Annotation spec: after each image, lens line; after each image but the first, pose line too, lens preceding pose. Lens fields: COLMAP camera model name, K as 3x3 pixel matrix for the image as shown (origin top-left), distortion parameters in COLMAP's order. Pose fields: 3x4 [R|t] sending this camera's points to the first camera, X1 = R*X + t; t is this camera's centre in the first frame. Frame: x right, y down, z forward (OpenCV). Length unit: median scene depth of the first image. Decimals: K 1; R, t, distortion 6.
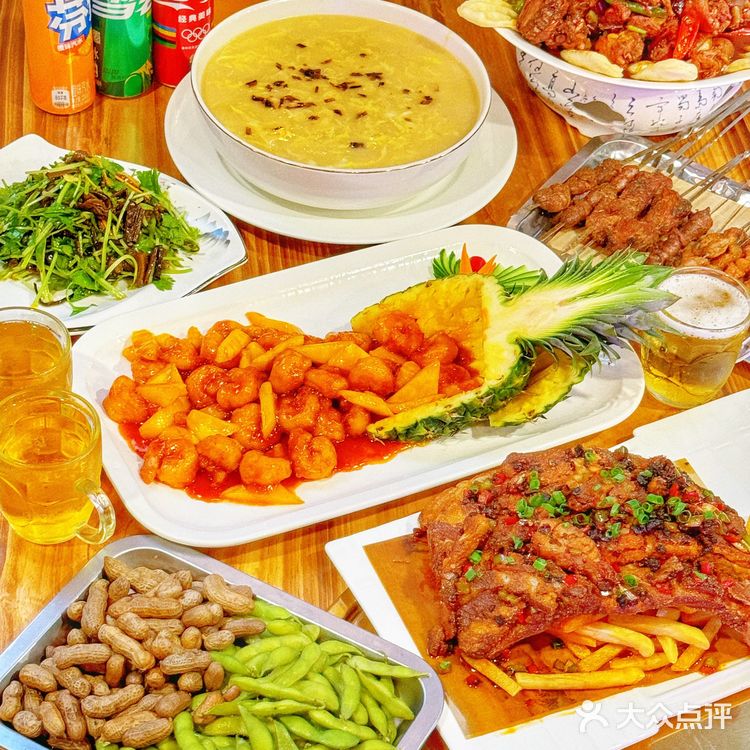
lens RADIAL K [[1769.6, 0, 375.0], [0, 1769.6, 375.0], [0, 0, 1]] dist [0.101567, 0.580521]
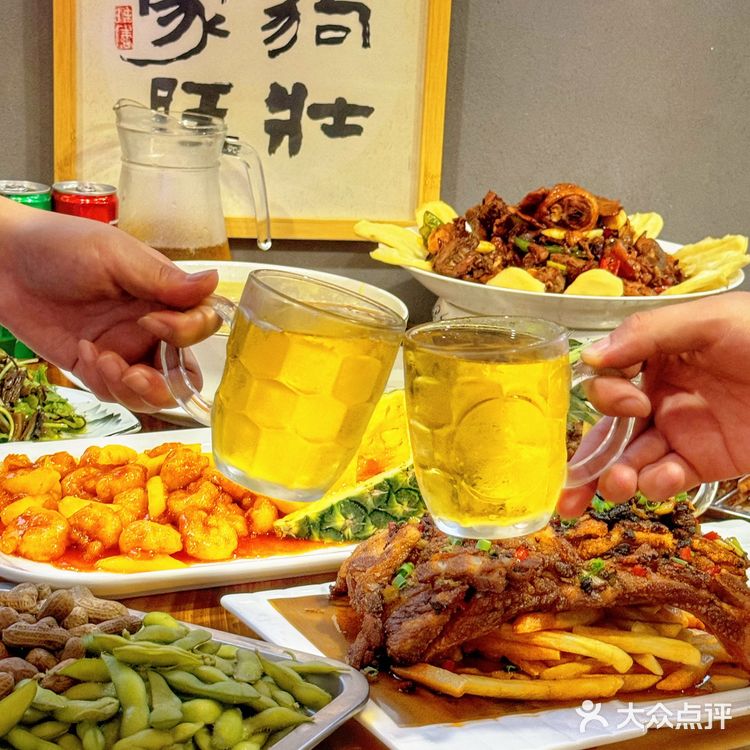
lens RADIAL K [[1809.1, 0, 375.0], [0, 1809.1, 375.0], [0, 0, 1]] dist [0.128718, 0.338090]
pose [[0.999000, -0.008411, 0.043913, 0.006365], [0.028502, 0.876516, -0.480529, 0.385422], [-0.034449, 0.481300, 0.875879, 0.206258]]
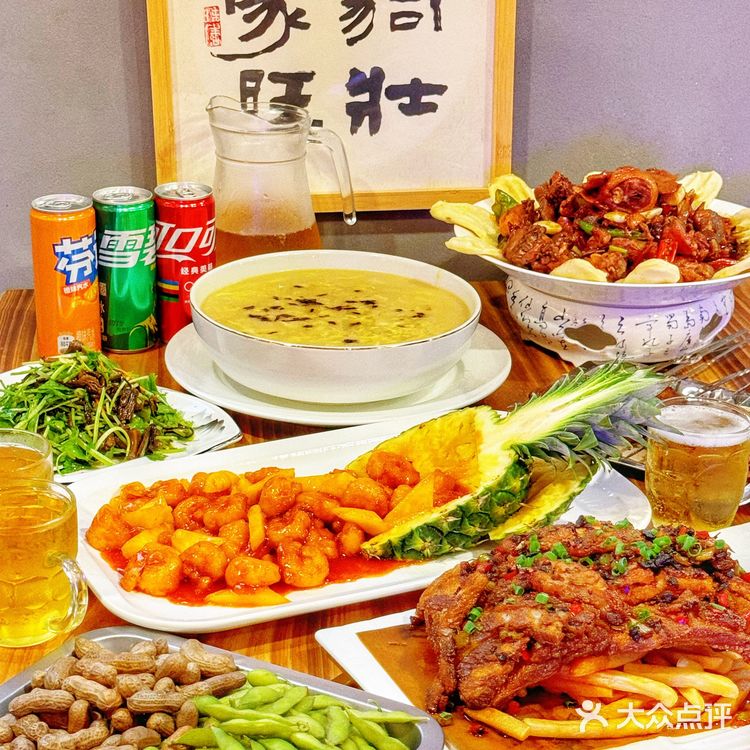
lens RADIAL K [[1717.5, 0, 375.0], [0, 1717.5, 375.0], [0, 0, 1]] dist [0.122978, 0.327730]
pose [[0.998764, -0.045371, -0.020280, 0.026045], [0.034324, 0.924872, -0.378727, 0.296224], [0.035940, 0.377563, 0.925286, 0.108296]]
